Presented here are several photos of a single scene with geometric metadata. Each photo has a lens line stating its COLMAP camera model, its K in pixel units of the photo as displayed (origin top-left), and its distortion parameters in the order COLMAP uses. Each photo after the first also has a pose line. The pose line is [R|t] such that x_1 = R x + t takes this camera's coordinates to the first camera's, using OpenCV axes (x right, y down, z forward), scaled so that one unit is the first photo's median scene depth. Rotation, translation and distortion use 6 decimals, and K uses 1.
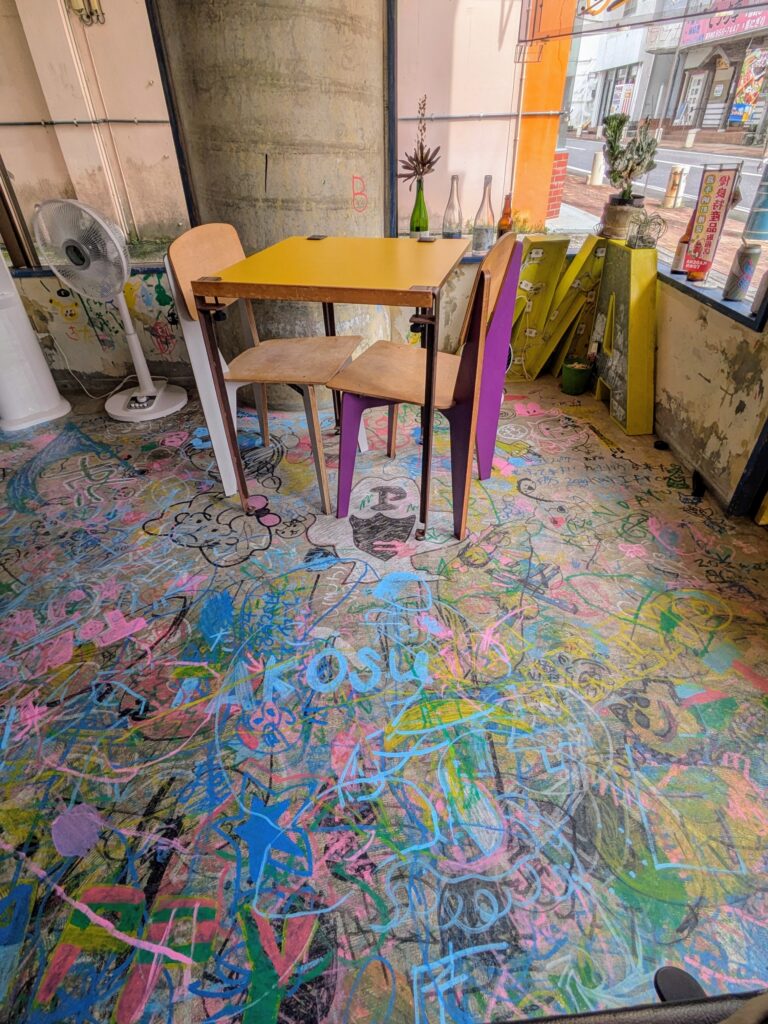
lens RADIAL K [[539.4, 0, 380.3], [0, 539.4, 503.3], [0, 0, 1]] dist [-0.001622, -0.000589]
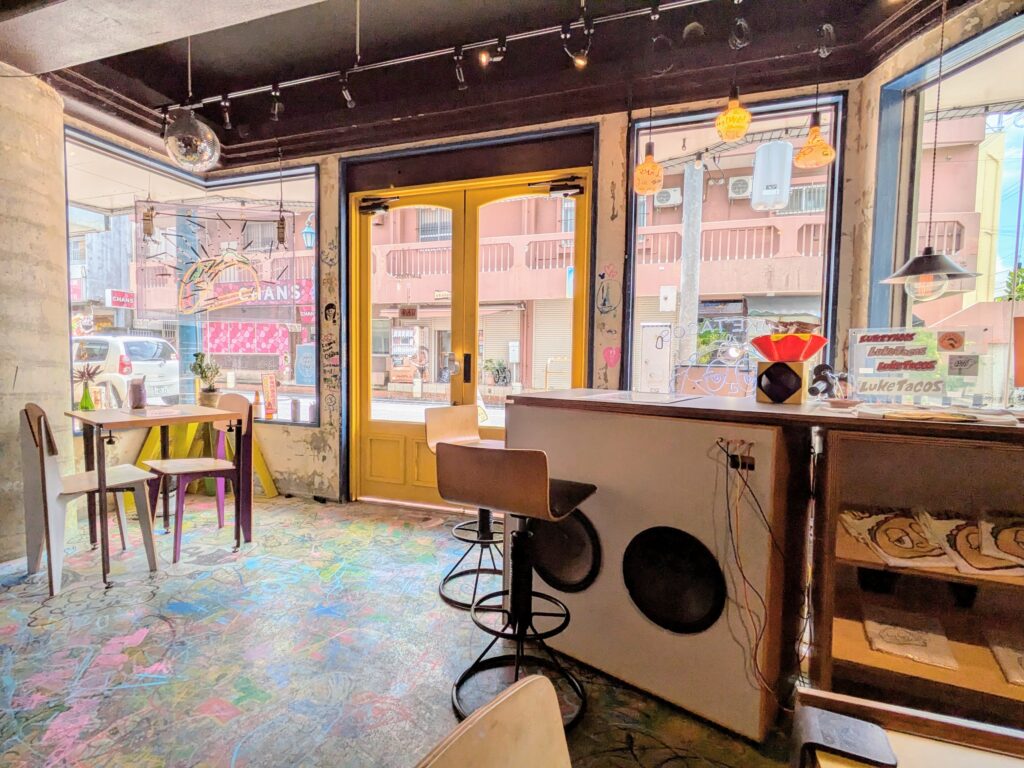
lens RADIAL K [[539.4, 0, 508.8], [0, 539.4, 386.1], [0, 0, 1]] dist [-0.001622, -0.000589]
pose [[0.333362, -0.023991, 0.942494, -1.213629], [0.531861, 0.830204, -0.166987, 0.365999], [-0.778456, 0.556943, 0.289518, -0.450700]]
